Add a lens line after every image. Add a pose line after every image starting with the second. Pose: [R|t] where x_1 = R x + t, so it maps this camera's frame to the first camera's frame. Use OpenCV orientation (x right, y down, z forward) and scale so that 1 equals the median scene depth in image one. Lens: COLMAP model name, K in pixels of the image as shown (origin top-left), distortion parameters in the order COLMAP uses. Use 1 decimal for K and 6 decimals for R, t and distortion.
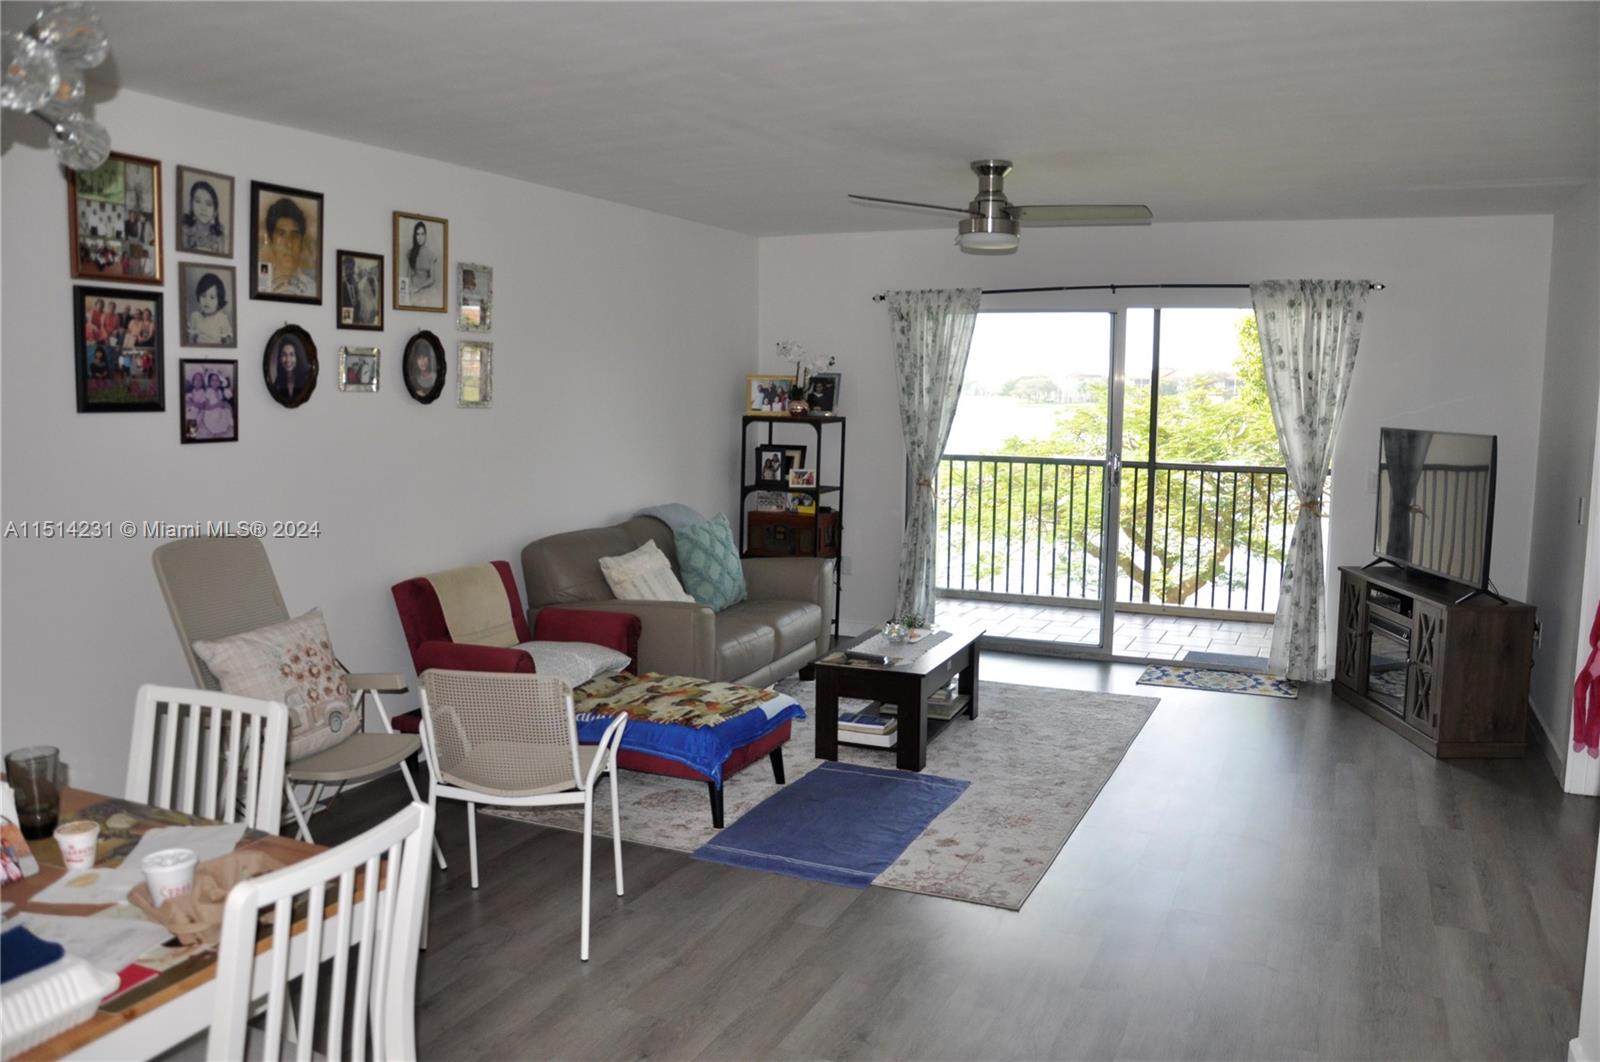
lens RADIAL K [[1244.5, 0, 797.6], [0, 1244.5, 545.2], [0, 0, 1]] dist [-0.142432, 0.097763]
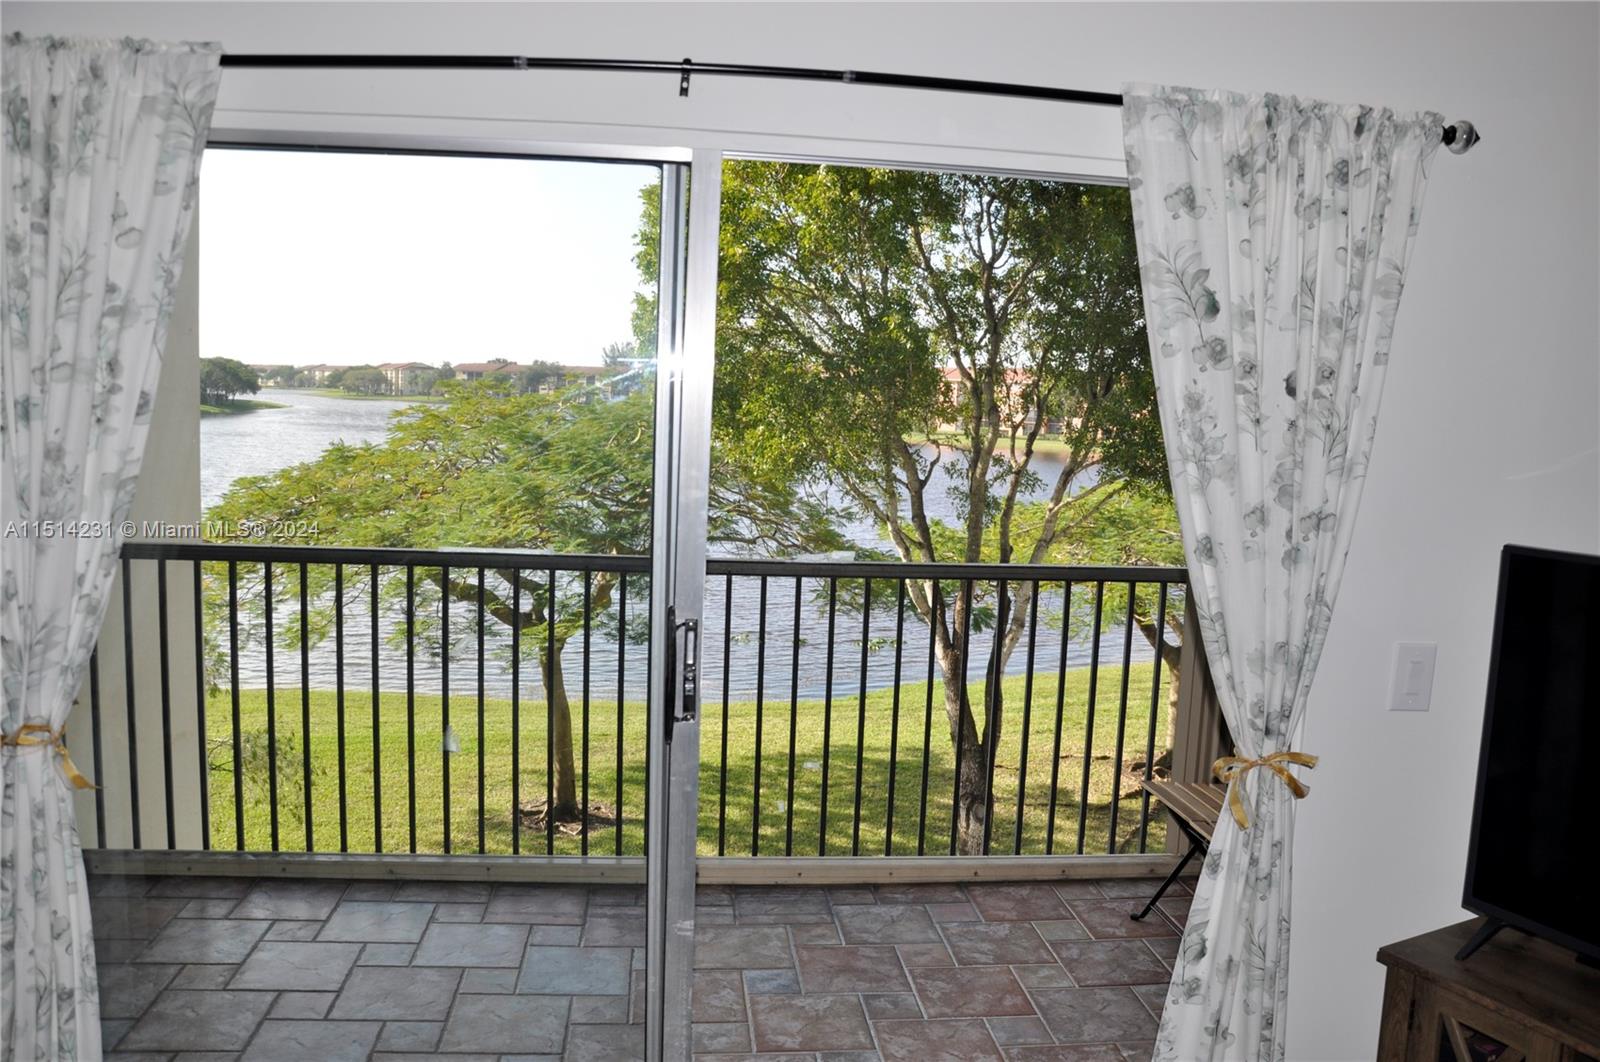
lens RADIAL K [[1160.3, 0, 772.4], [0, 1160.3, 524.7], [0, 0, 1]] dist [-0.148406, 0.055149]
pose [[0.861786, -0.033769, 0.506146, 0.125230], [0.034549, 0.999372, 0.007852, -0.095778], [-0.506094, 0.010720, 0.862412, 0.709646]]
